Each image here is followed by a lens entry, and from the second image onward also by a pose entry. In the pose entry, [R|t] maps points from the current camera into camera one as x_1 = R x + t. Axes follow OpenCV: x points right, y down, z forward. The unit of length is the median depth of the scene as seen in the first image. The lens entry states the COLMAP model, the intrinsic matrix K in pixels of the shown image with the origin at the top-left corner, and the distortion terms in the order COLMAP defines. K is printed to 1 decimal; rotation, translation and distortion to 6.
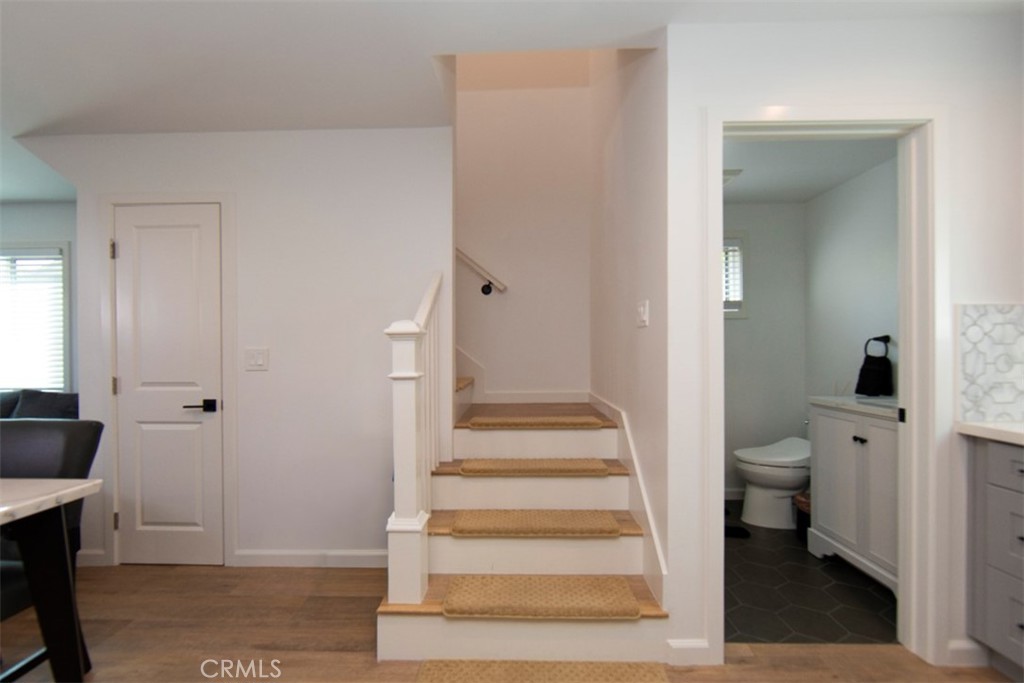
lens RADIAL K [[414.1, 0, 507.4], [0, 414.1, 347.0], [0, 0, 1]] dist [-0.001176, -0.000092]
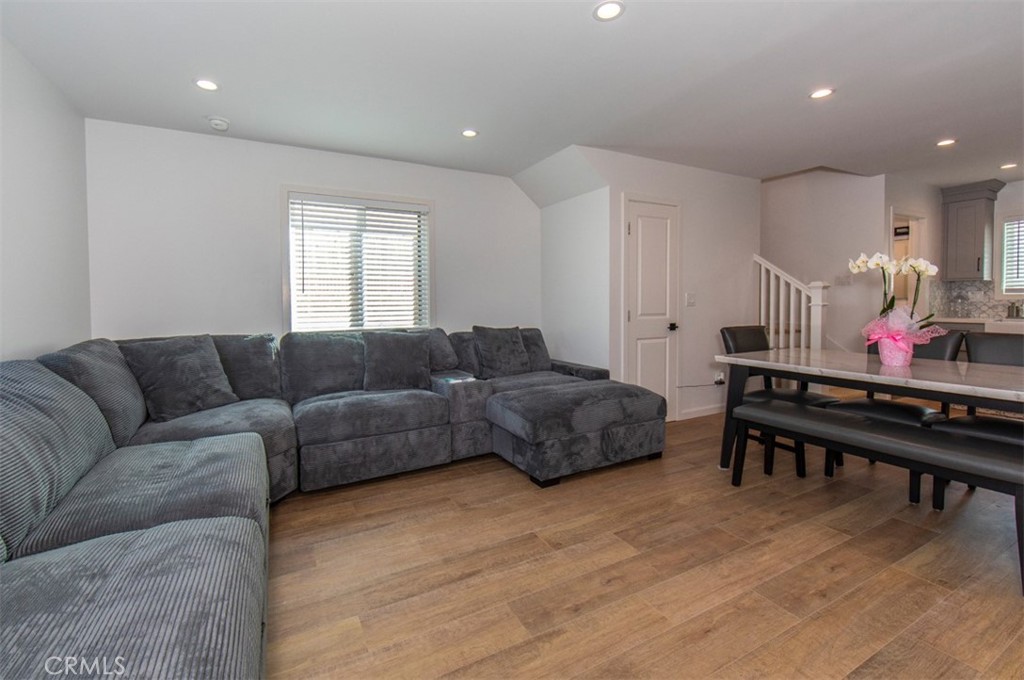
lens RADIAL K [[432.4, 0, 497.7], [0, 432.4, 313.9], [0, 0, 1]] dist [-0.001069, -0.000142]
pose [[0.880364, -0.010455, 0.474183, -2.171050], [0.003091, 0.999862, 0.016305, 0.057574], [-0.474288, -0.012889, 0.880276, -0.209684]]
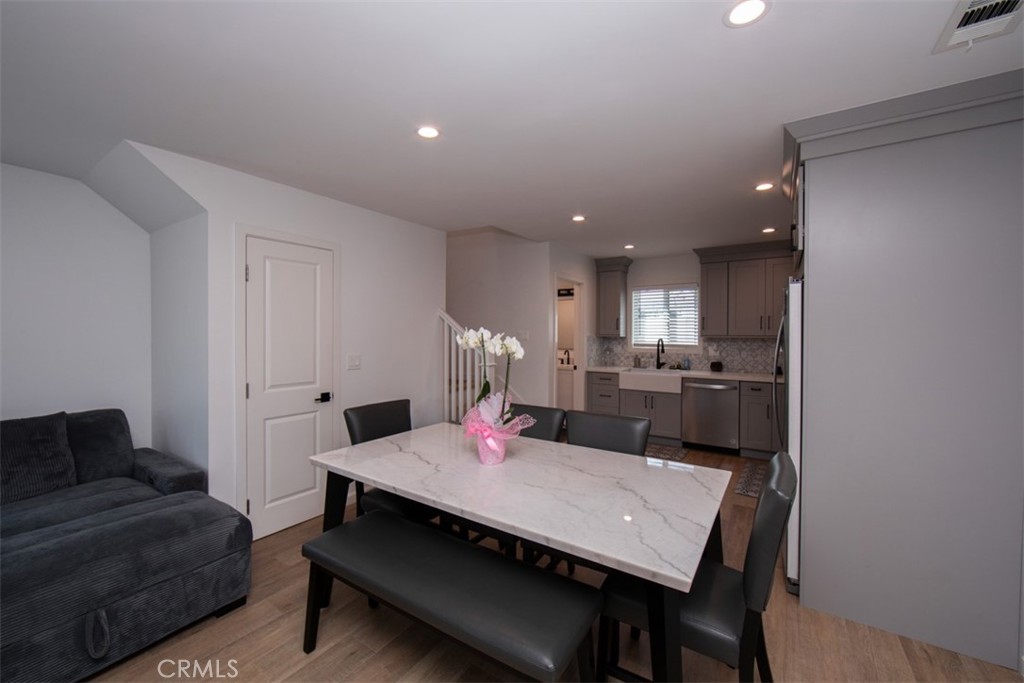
lens RADIAL K [[403.8, 0, 505.1], [0, 403.8, 337.3], [0, 0, 1]] dist [-0.005600, 0.000037]
pose [[0.547400, 0.002525, 0.836867, -1.507153], [-0.000985, 0.999997, -0.002373, -0.053926], [-0.836870, 0.000475, 0.547401, -0.228145]]
